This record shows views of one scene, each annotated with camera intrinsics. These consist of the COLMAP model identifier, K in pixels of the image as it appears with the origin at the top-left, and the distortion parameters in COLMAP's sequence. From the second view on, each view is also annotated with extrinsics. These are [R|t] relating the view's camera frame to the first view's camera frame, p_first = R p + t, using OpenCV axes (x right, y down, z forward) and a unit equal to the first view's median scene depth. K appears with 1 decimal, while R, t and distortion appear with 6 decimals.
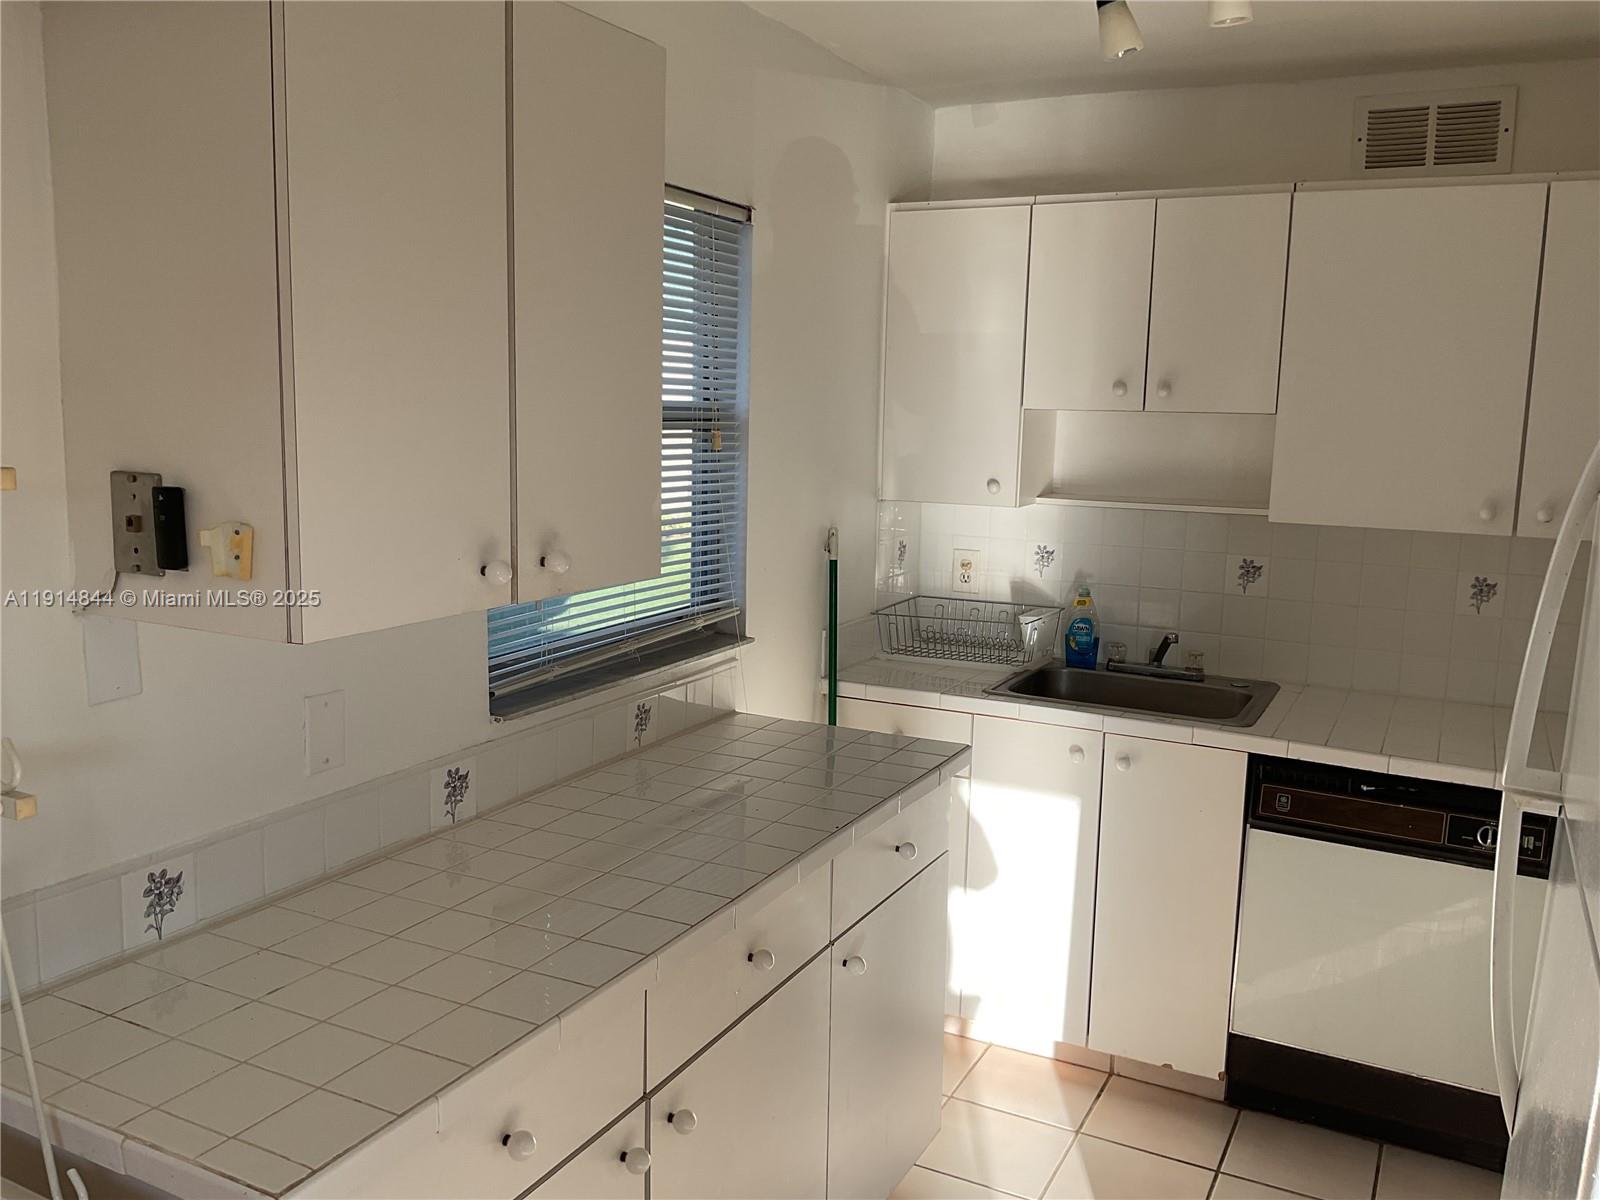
lens RADIAL K [[1322.2, 0, 784.2], [0, 1322.2, 591.5], [0, 0, 1]] dist [0.074590, -0.141329]
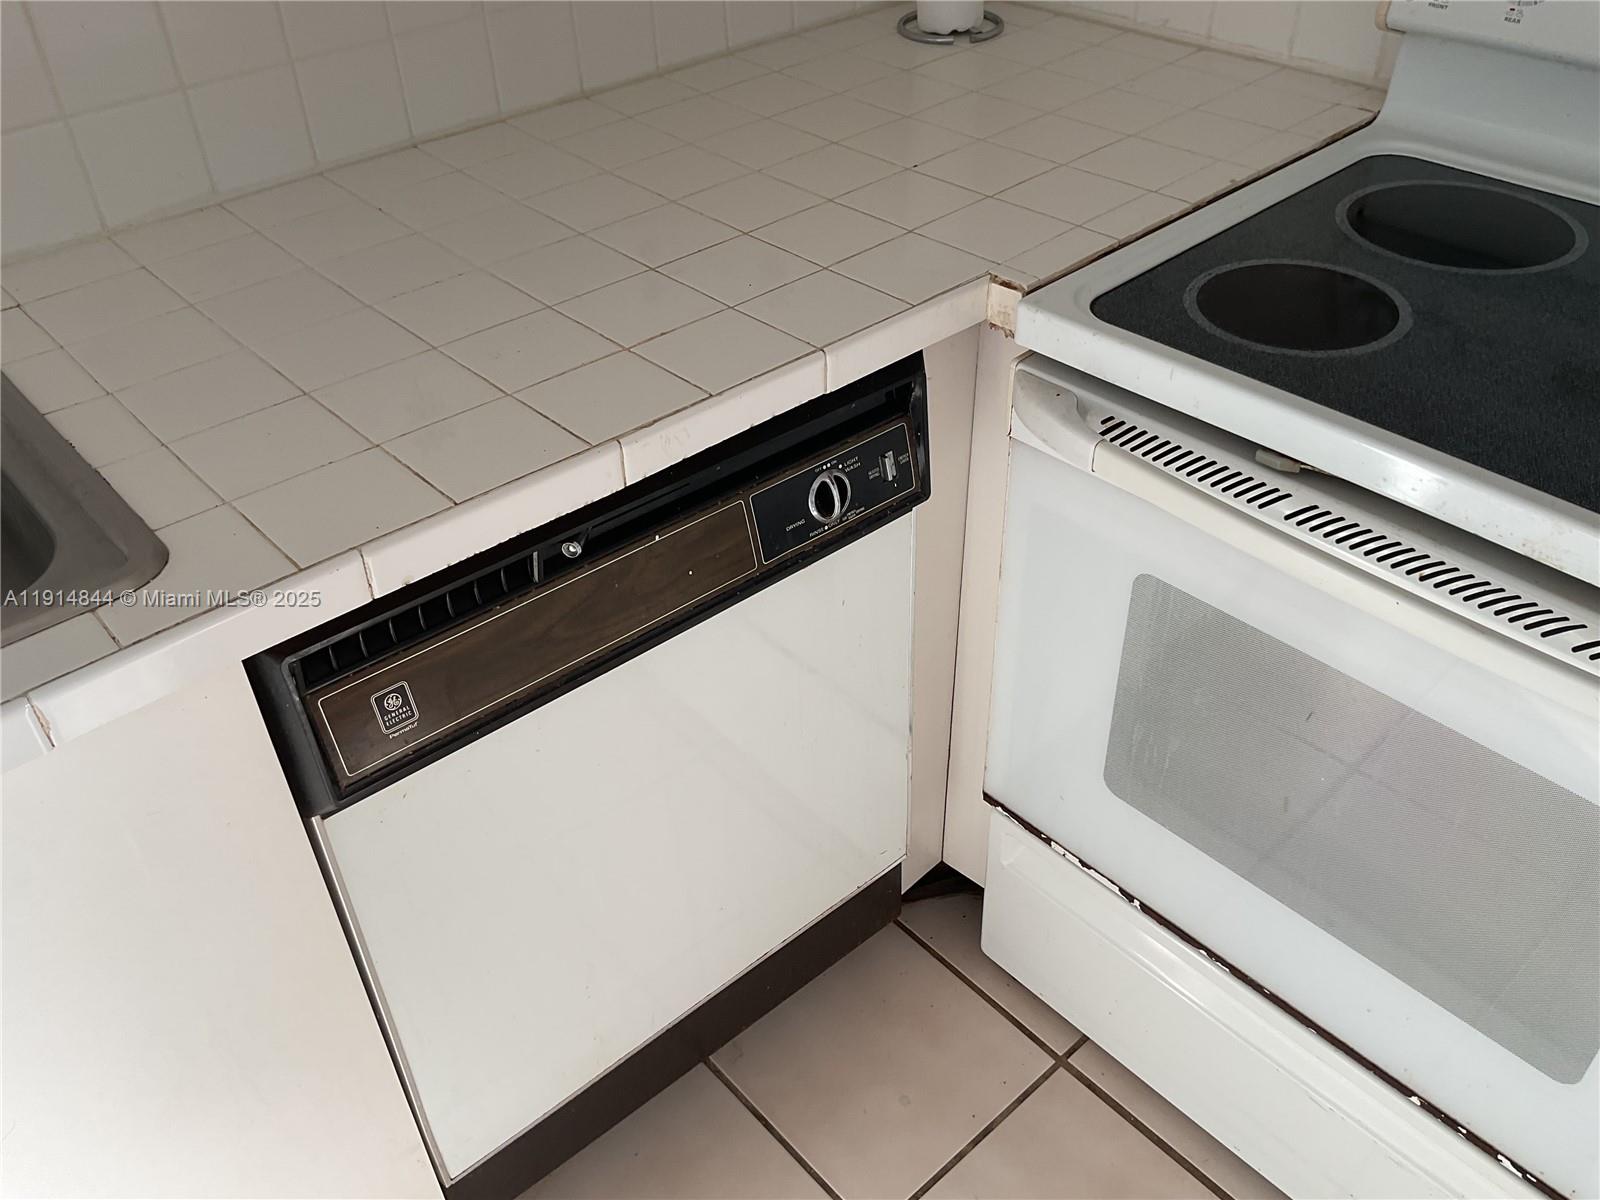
lens RADIAL K [[1322.2, 0, 800.7], [0, 1322.2, 602.7], [0, 0, 1]] dist [0.074590, -0.141329]
pose [[0.343430, -0.606151, 0.717382, 0.187940], [0.170225, 0.791363, 0.587169, -0.030674], [-0.923623, -0.079535, 0.374960, 0.764437]]
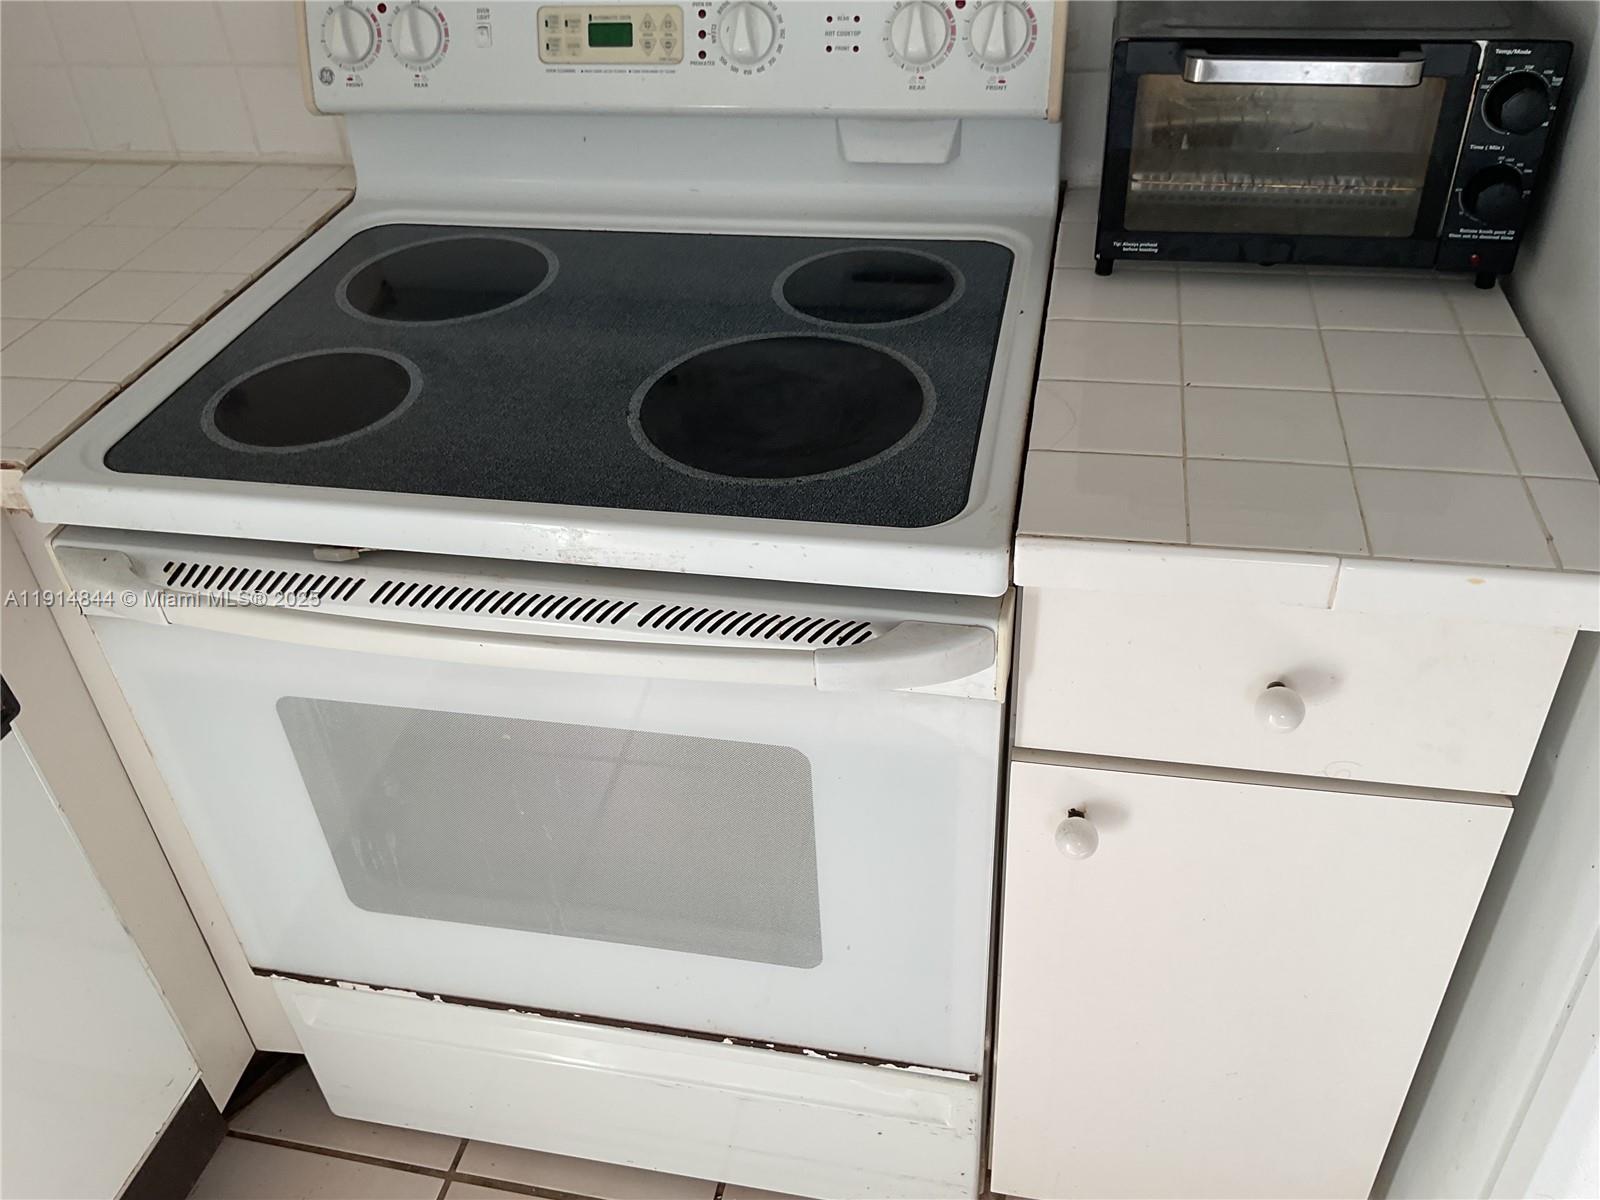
lens RADIAL K [[1322.2, 0, 799.6], [0, 1322.2, 600.6], [0, 0, 1]] dist [0.074590, -0.141329]
pose [[-0.276350, -0.585941, 0.761776, 0.194362], [0.181203, 0.746661, 0.640050, -0.027574], [-0.943820, 0.314914, -0.100166, 0.710139]]
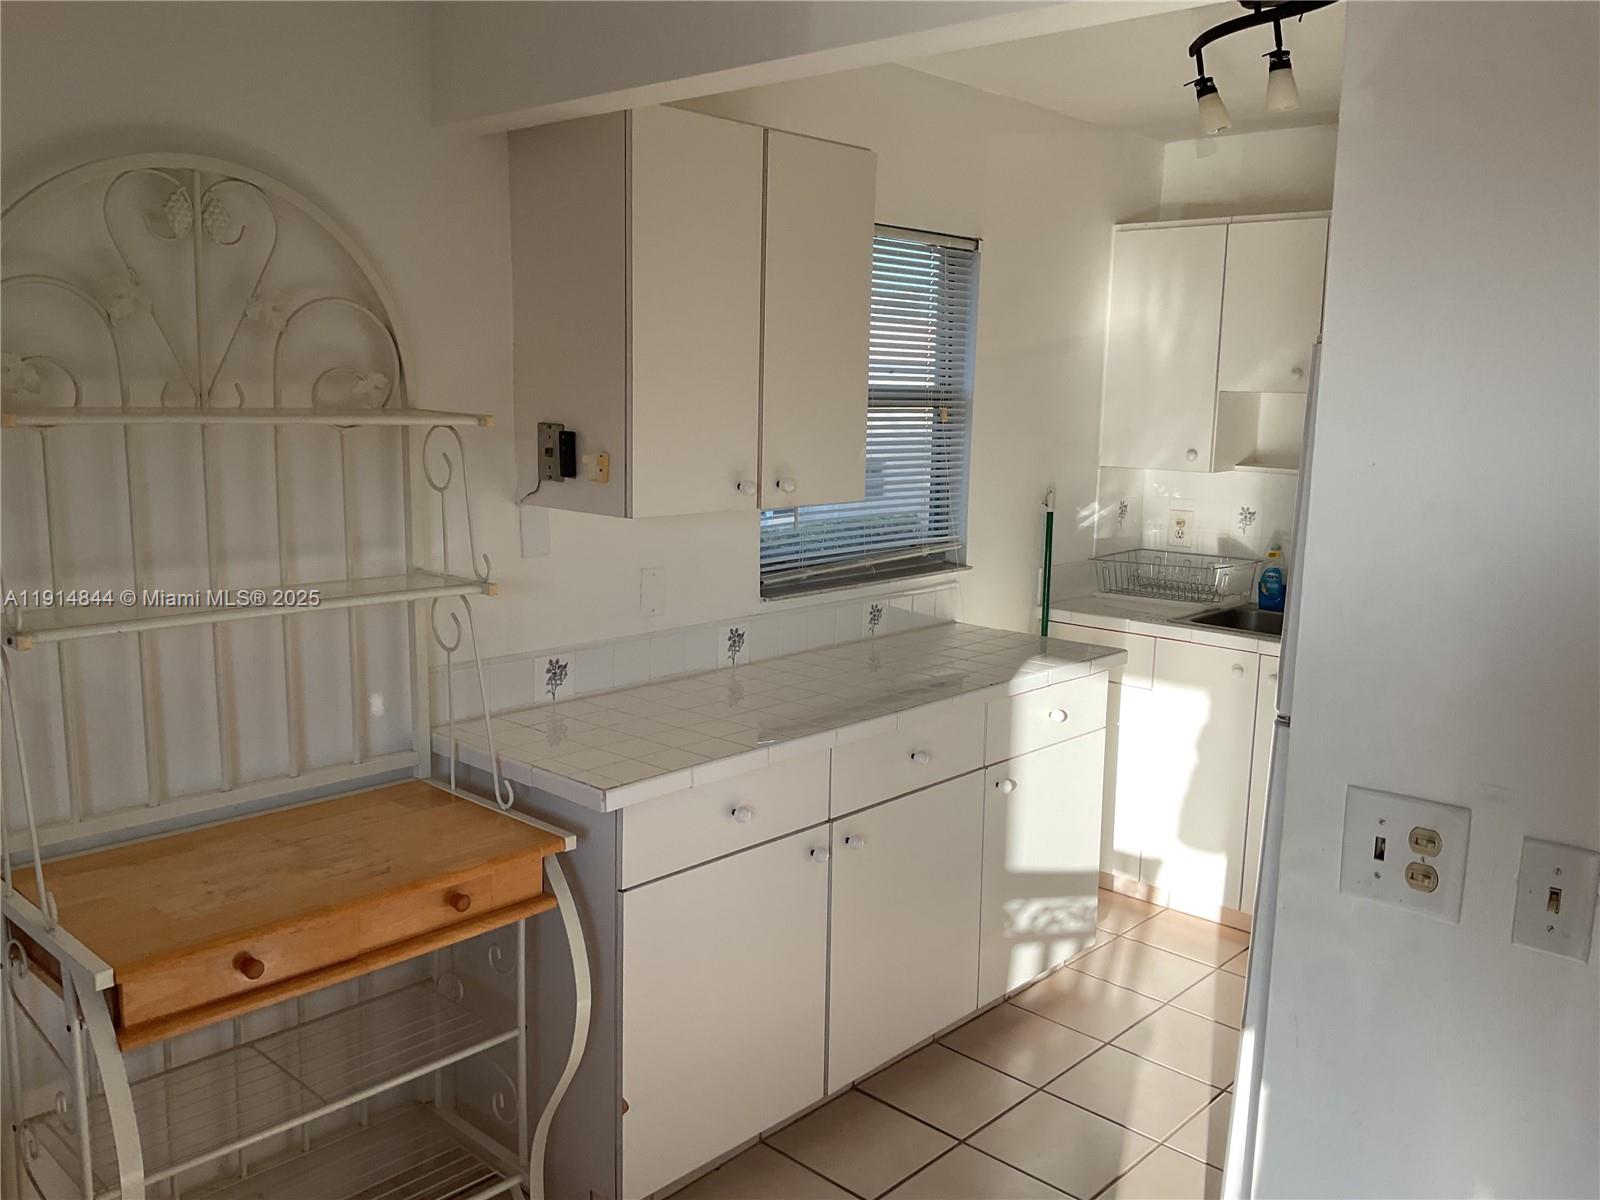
lens RADIAL K [[1322.2, 0, 799.9], [0, 1322.2, 573.2], [0, 0, 1]] dist [0.074590, -0.141329]
pose [[0.966315, 0.032141, -0.255348, 0.143706], [-0.033848, 0.999424, -0.002291, 0.049540], [0.255127, 0.010857, 0.966847, -0.305206]]
